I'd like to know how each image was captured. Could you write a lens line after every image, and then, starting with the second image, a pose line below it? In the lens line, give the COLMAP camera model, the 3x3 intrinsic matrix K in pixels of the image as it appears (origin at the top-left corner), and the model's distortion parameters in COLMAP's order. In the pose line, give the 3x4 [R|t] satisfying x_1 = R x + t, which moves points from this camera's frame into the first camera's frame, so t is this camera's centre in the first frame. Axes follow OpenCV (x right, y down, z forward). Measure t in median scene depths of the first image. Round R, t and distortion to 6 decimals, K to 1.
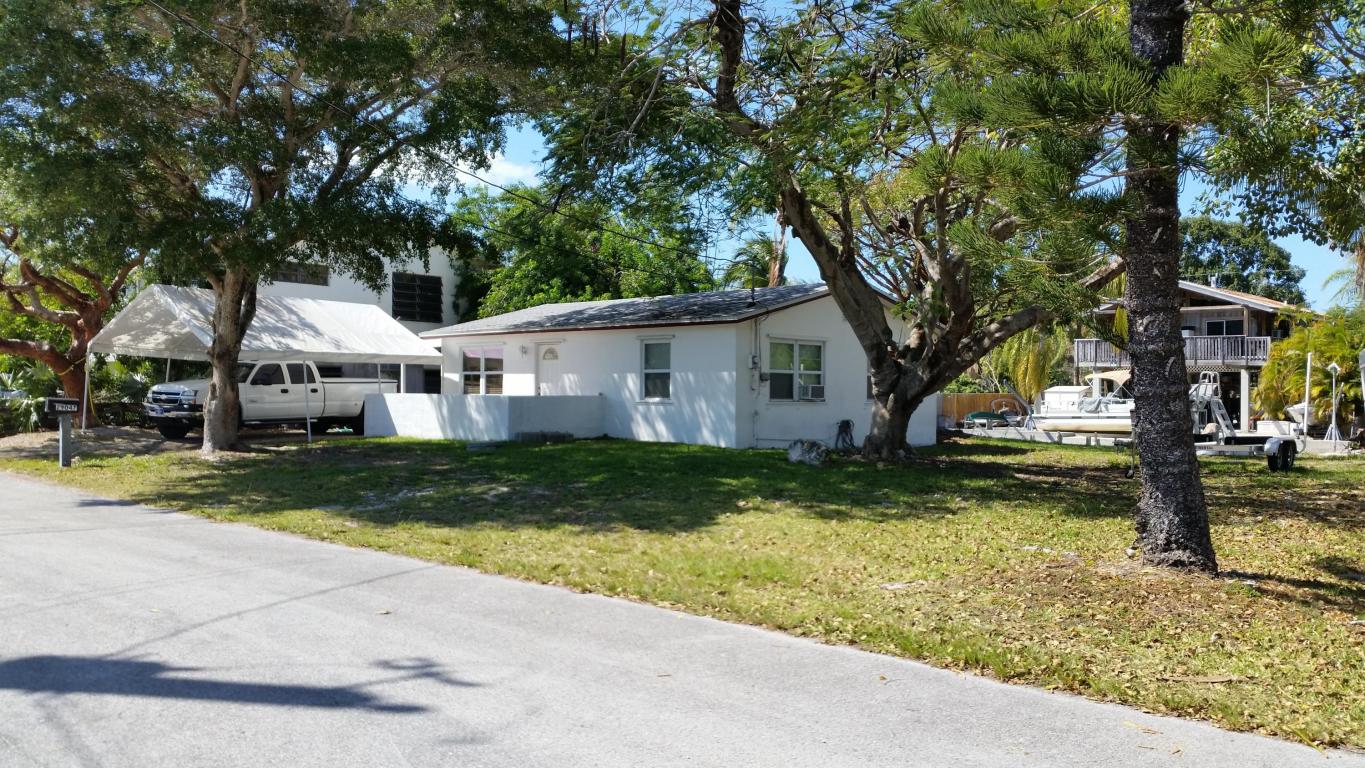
lens RADIAL K [[1106.1, 0, 722.7], [0, 1106.1, 390.8], [0, 0, 1]] dist [-0.033519, -0.006870]
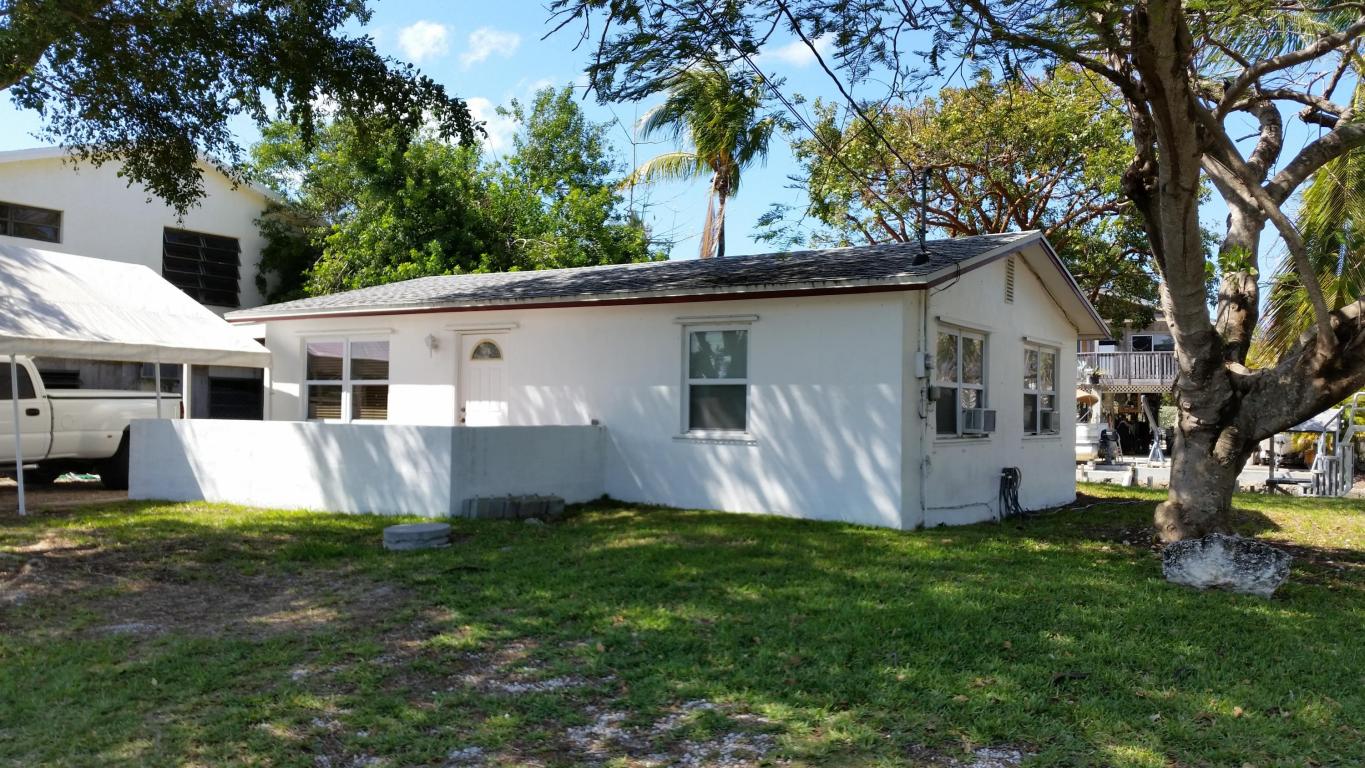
lens RADIAL K [[1106.1, 0, 722.7], [0, 1106.1, 390.8], [0, 0, 1]] dist [-0.033519, -0.006870]
pose [[0.976007, 0.009153, 0.217547, -0.151343], [-0.005528, 0.999836, -0.017269, -0.003061], [-0.217670, 0.015652, 0.975897, 0.396097]]
